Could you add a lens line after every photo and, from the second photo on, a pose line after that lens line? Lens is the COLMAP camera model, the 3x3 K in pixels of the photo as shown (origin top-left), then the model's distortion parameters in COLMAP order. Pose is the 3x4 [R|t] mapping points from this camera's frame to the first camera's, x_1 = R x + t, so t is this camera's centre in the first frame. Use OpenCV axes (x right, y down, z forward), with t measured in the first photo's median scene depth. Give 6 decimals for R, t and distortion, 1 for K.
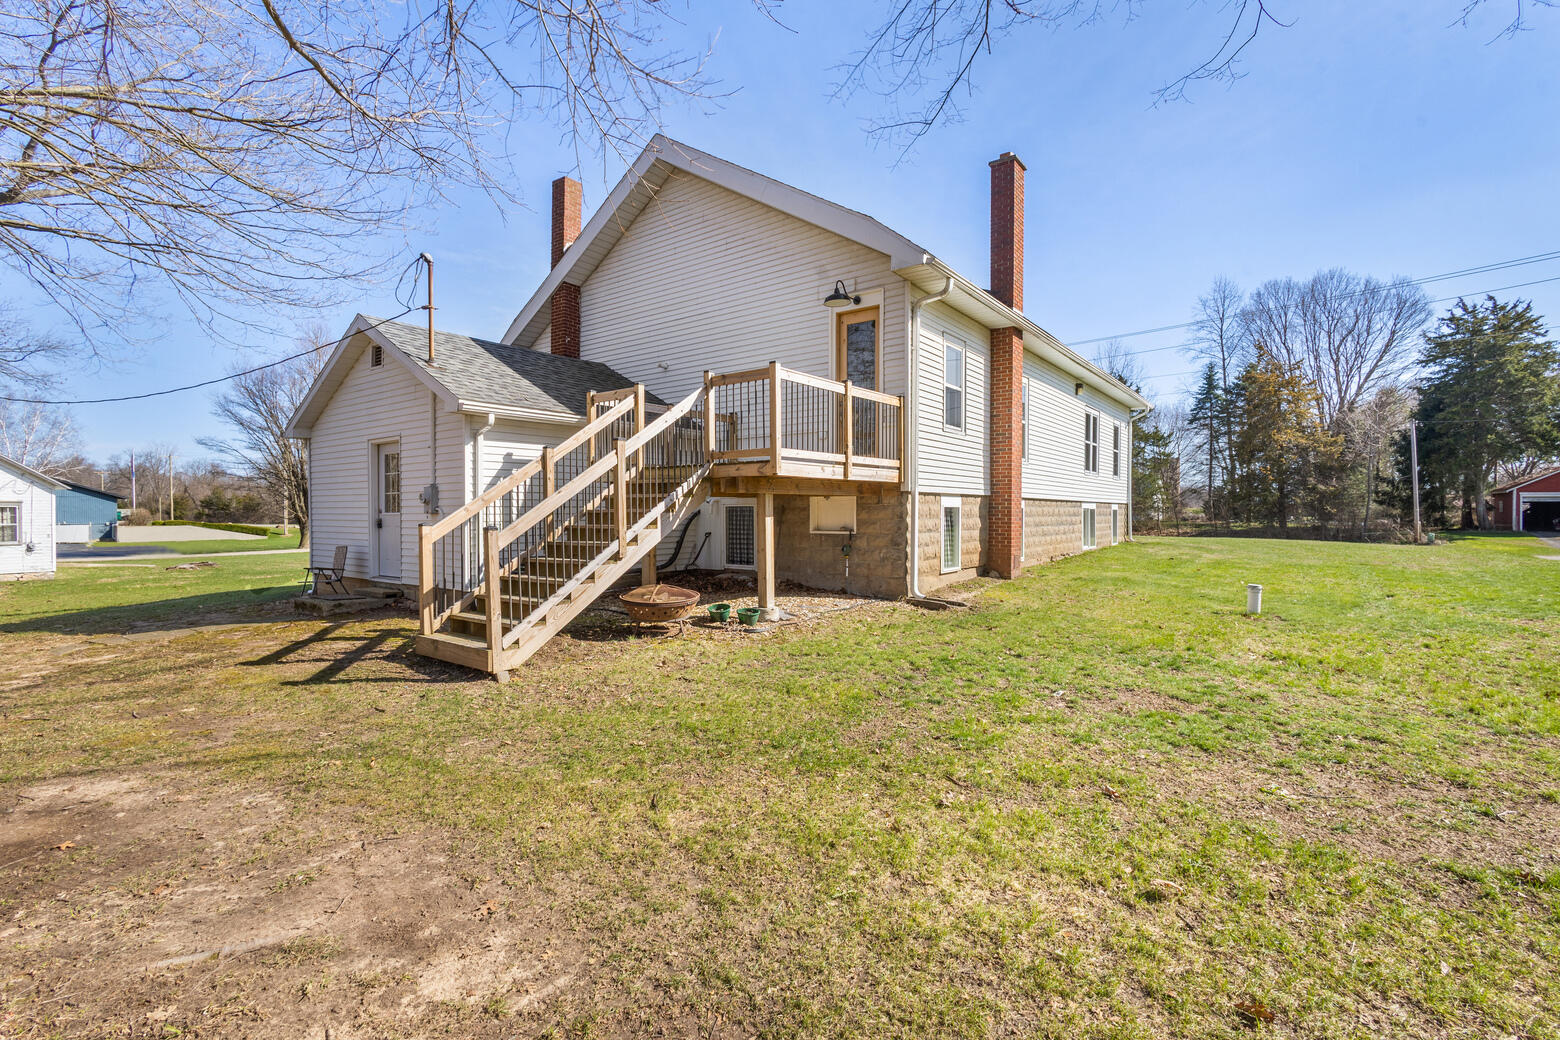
lens RADIAL K [[722.0, 0, 780.3], [0, 722.0, 523.5], [0, 0, 1]] dist [0.005092, 0.000709]
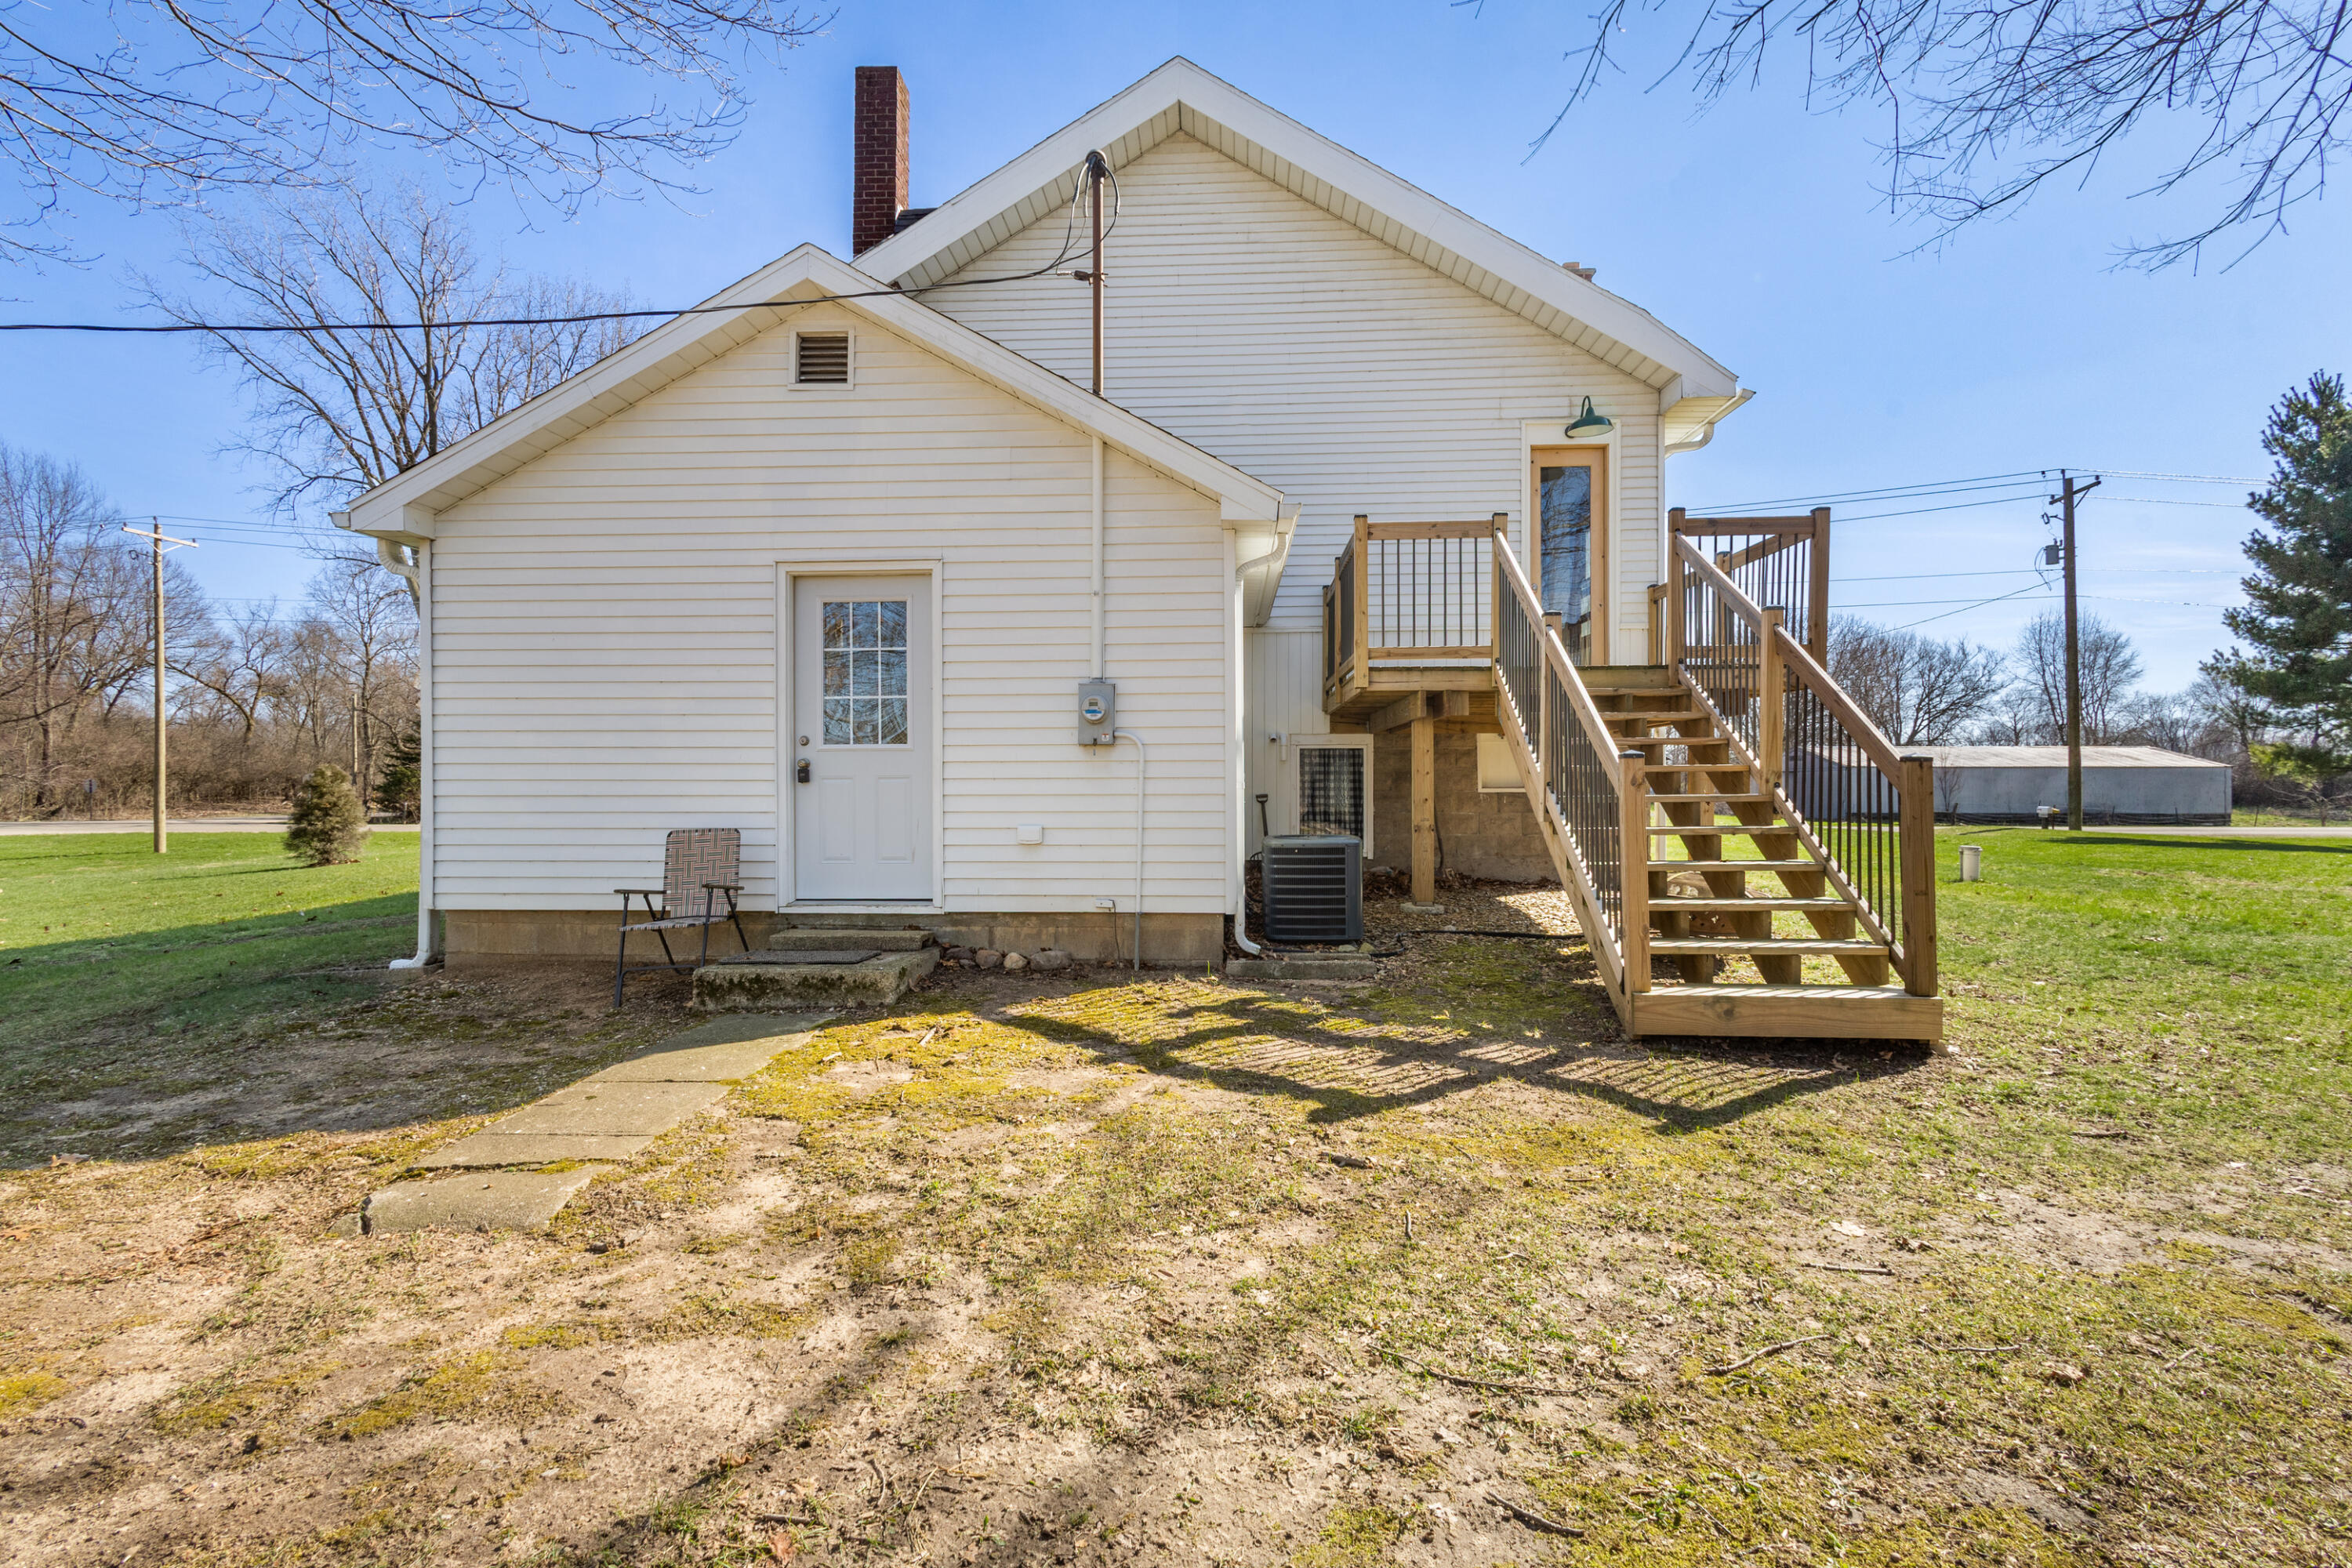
lens RADIAL K [[1088.5, 0, 1175.8], [0, 1088.5, 778.3], [0, 0, 1]] dist [0.005092, 0.000709]
pose [[0.838217, 0.002183, 0.545332, -0.710902], [0.010666, 0.999735, -0.020396, 0.018013], [-0.545232, 0.022912, 0.837972, 0.379121]]
